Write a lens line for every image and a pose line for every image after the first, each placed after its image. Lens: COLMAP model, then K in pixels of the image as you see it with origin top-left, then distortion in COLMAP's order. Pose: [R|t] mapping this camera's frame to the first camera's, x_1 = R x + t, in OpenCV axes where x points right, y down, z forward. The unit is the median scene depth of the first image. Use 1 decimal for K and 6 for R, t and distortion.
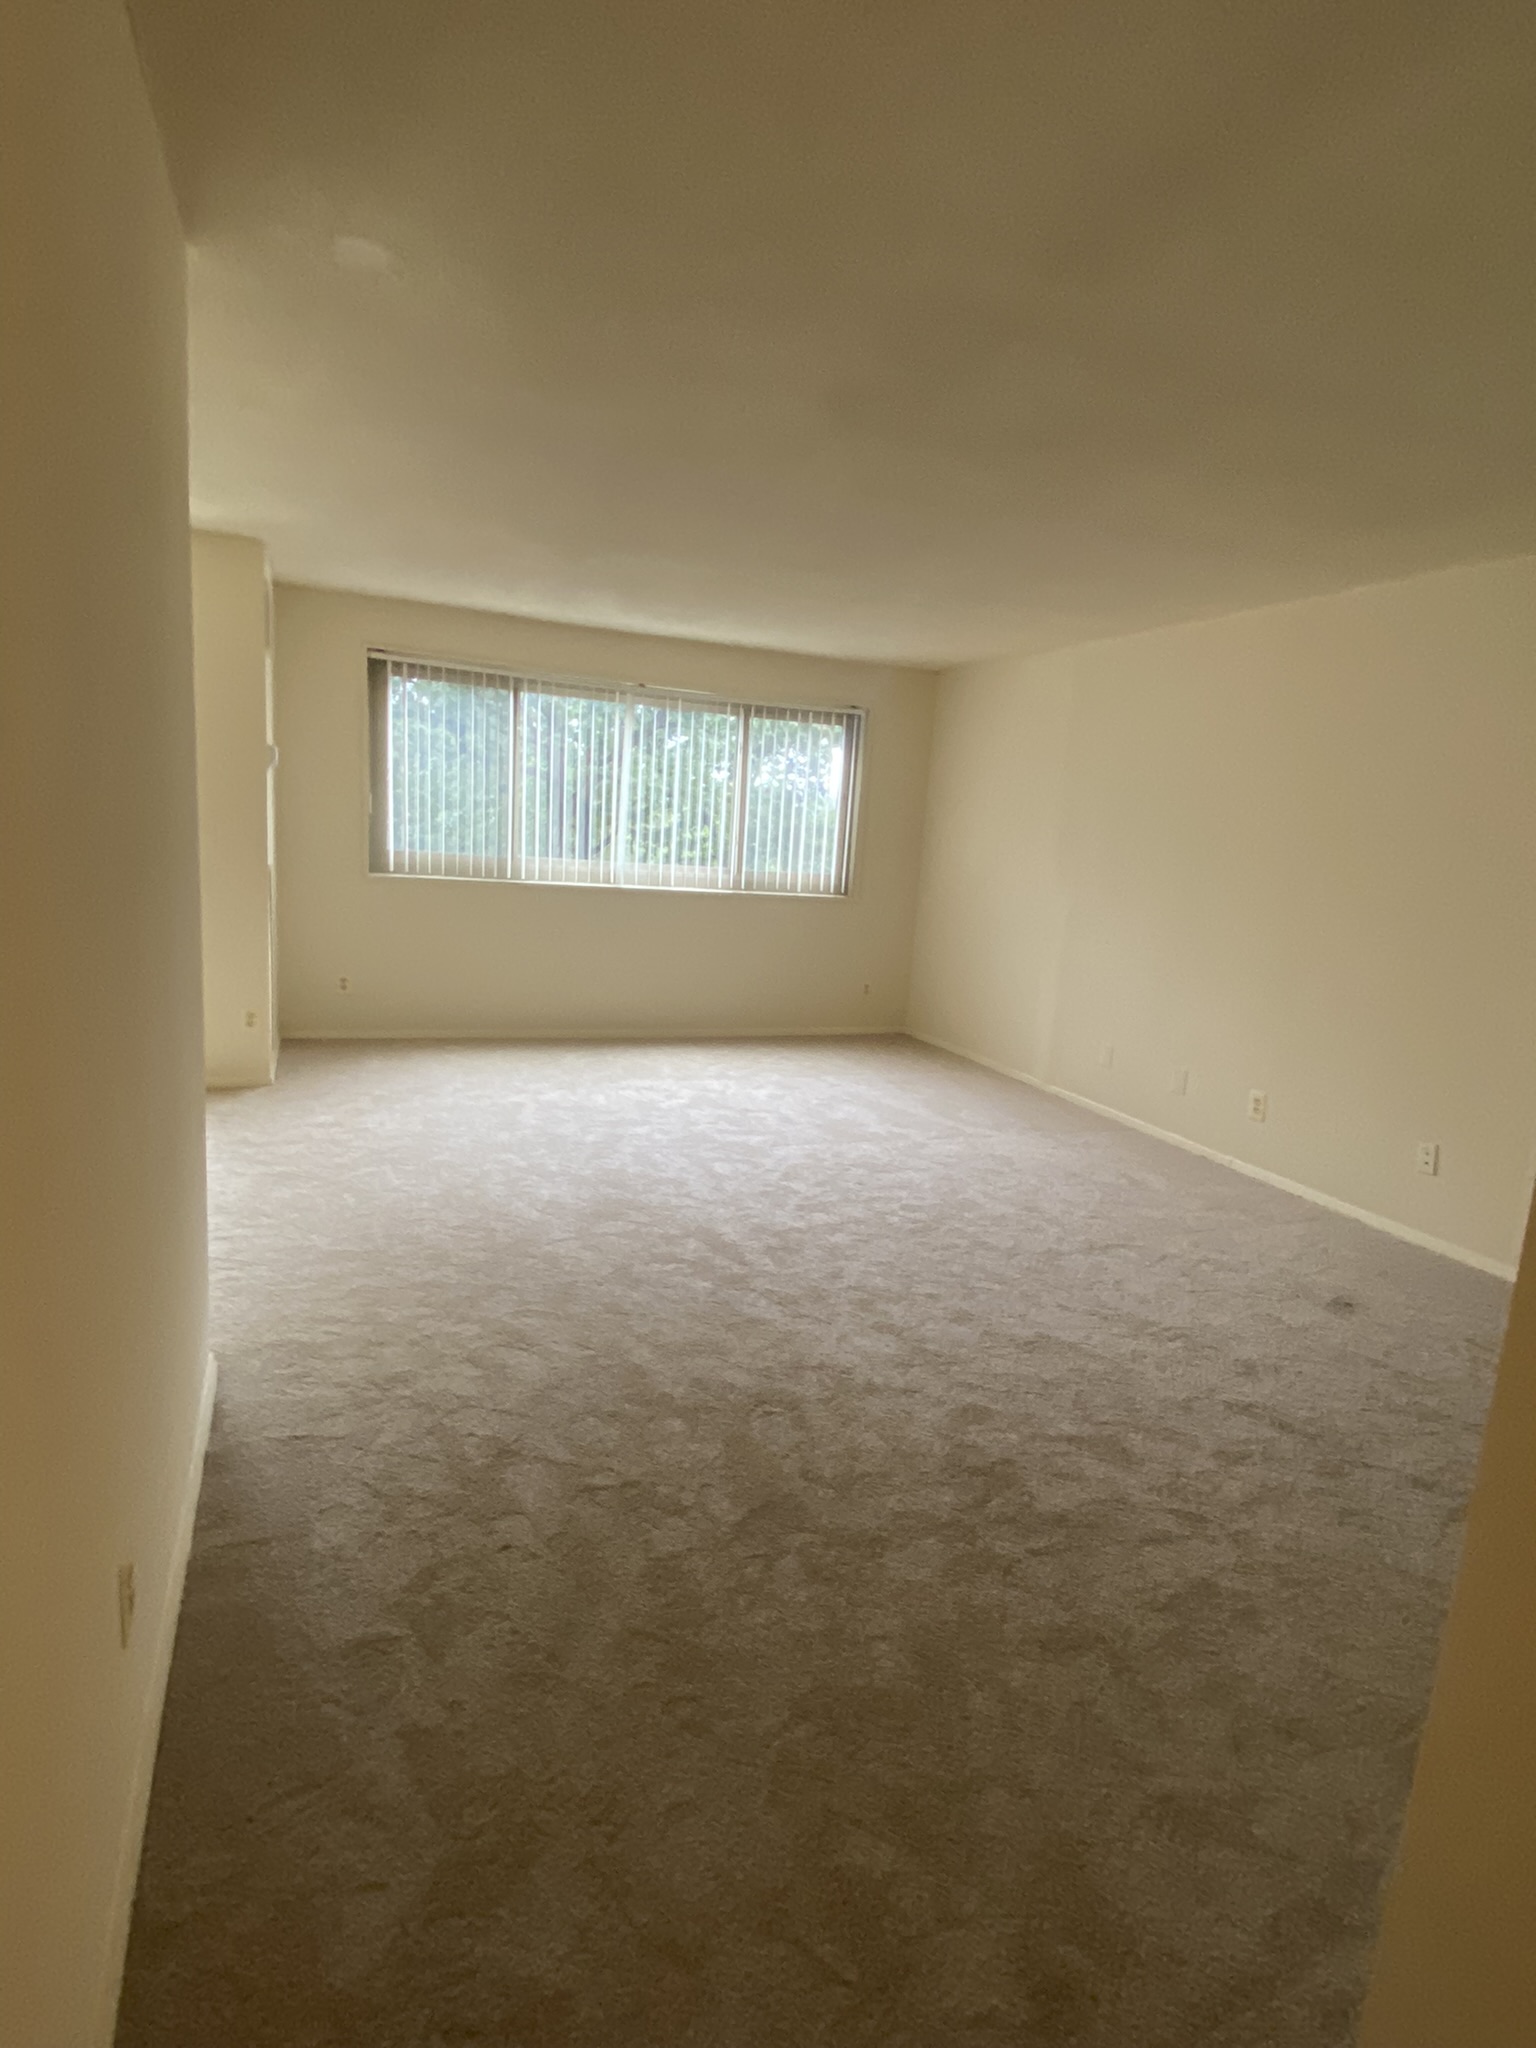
lens RADIAL K [[1121.0, 0, 768.0], [0, 1121.0, 1024.0], [0, 0, 1]] dist [-0.002225, -0.001243]
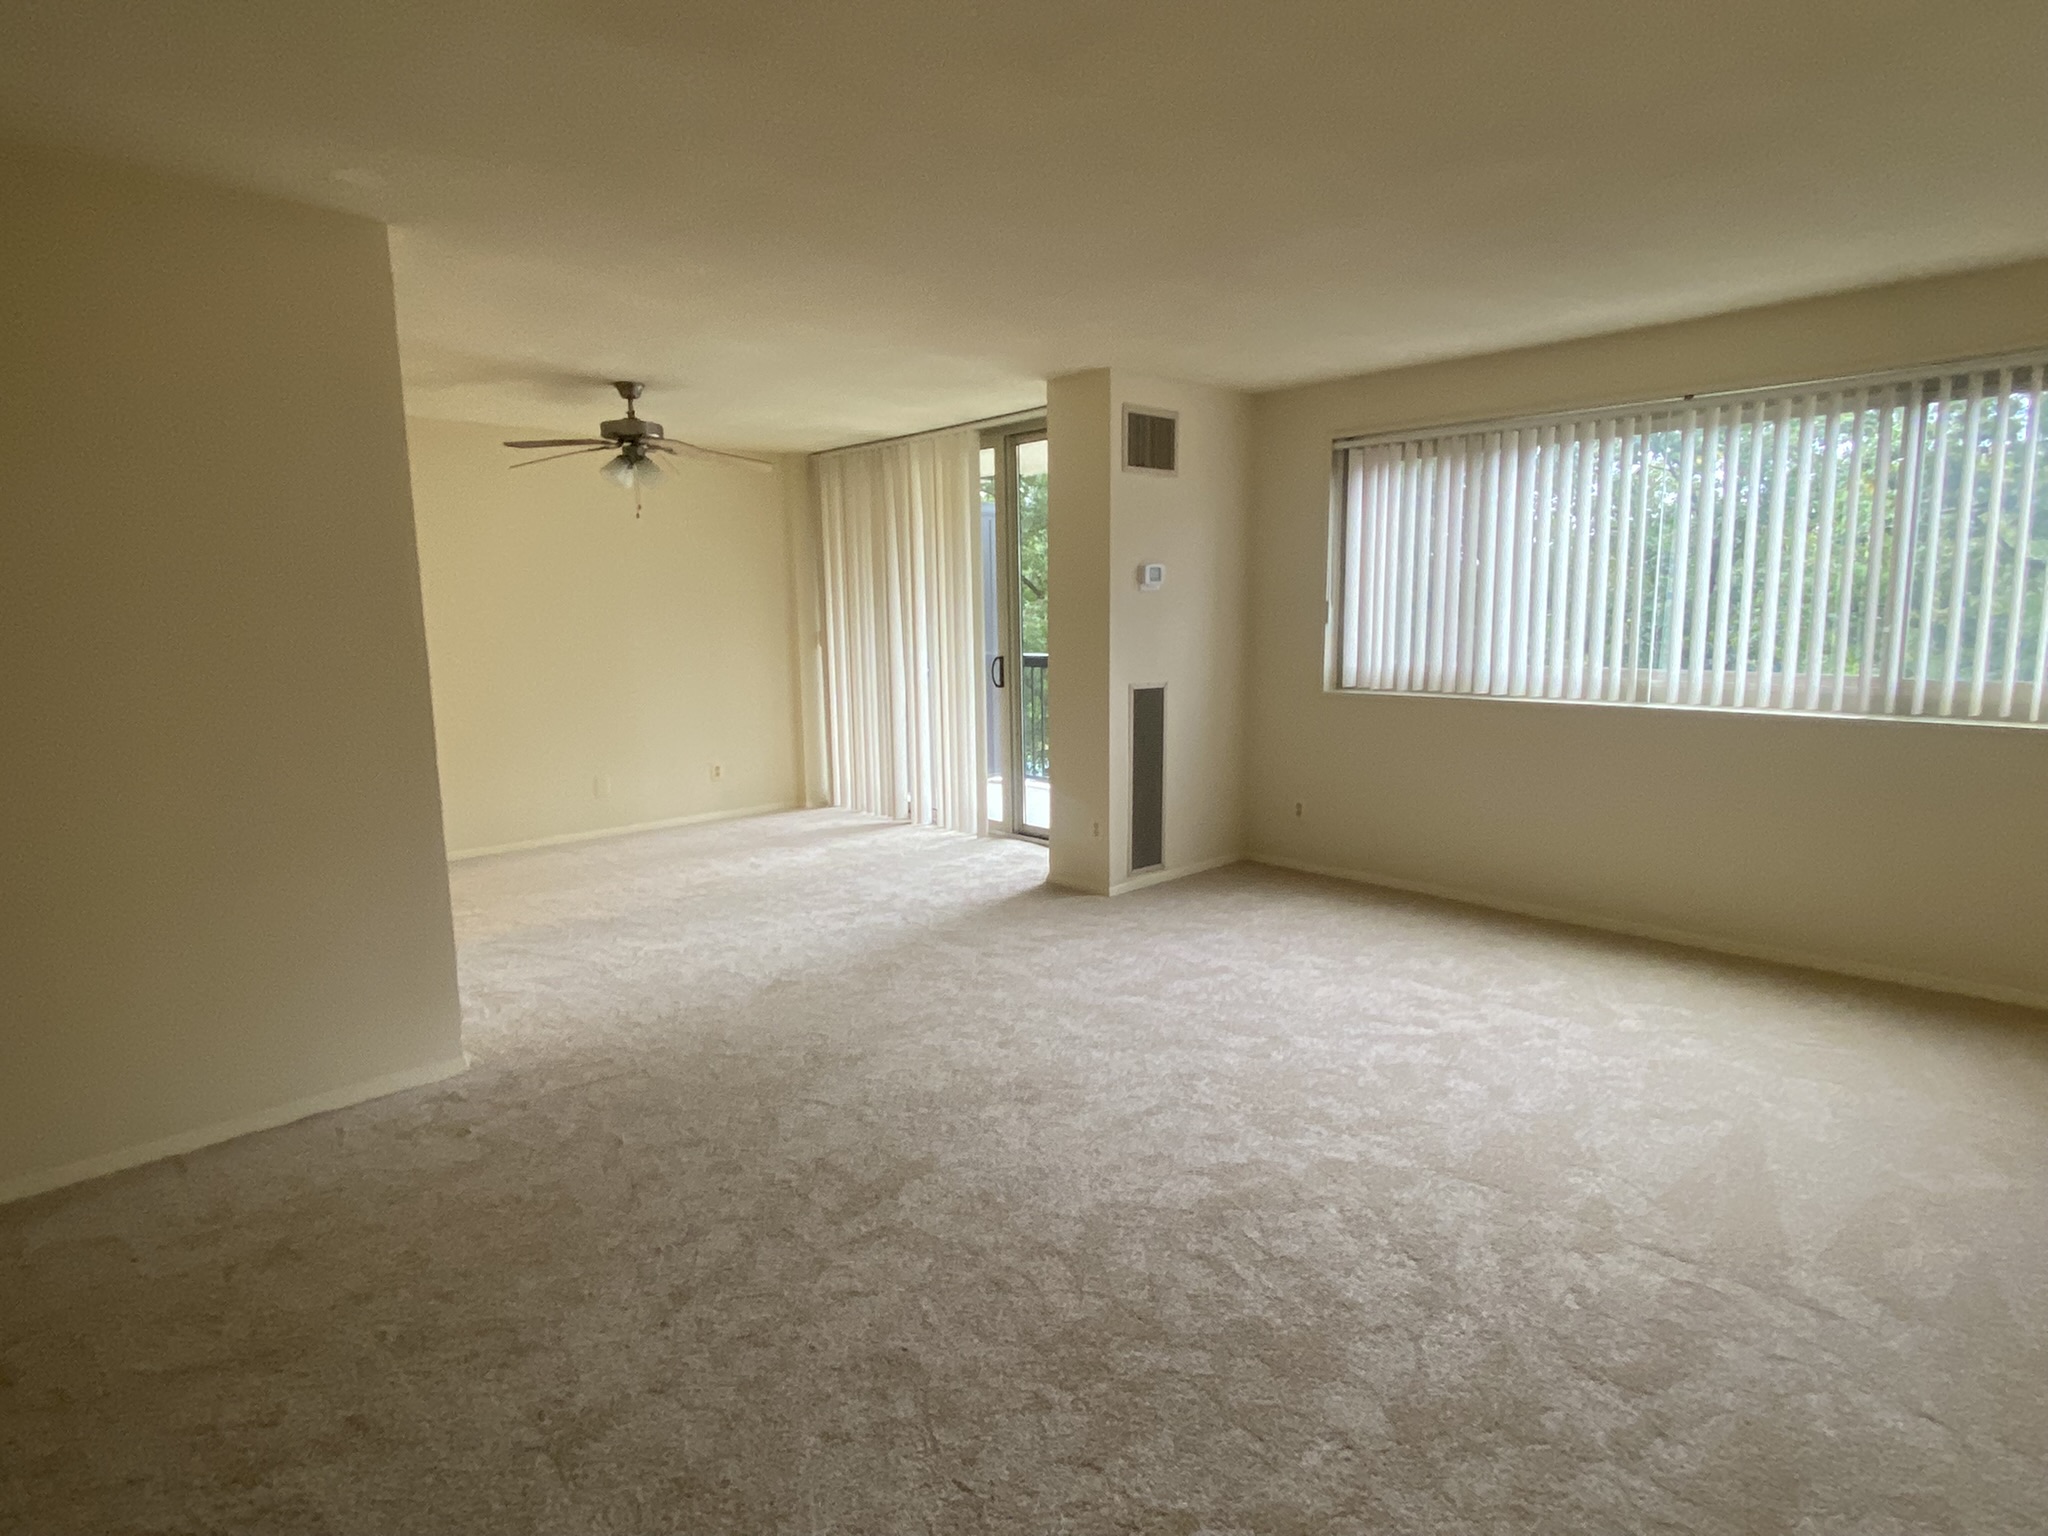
lens RADIAL K [[1121.0, 0, 1024.0], [0, 1121.0, 768.0], [0, 0, 1]] dist [-0.002225, -0.001243]
pose [[0.359185, 0.059023, -0.931398, 0.459655], [-0.125266, 0.992016, 0.014557, -0.065942], [0.924821, 0.111444, 0.363711, 0.562026]]
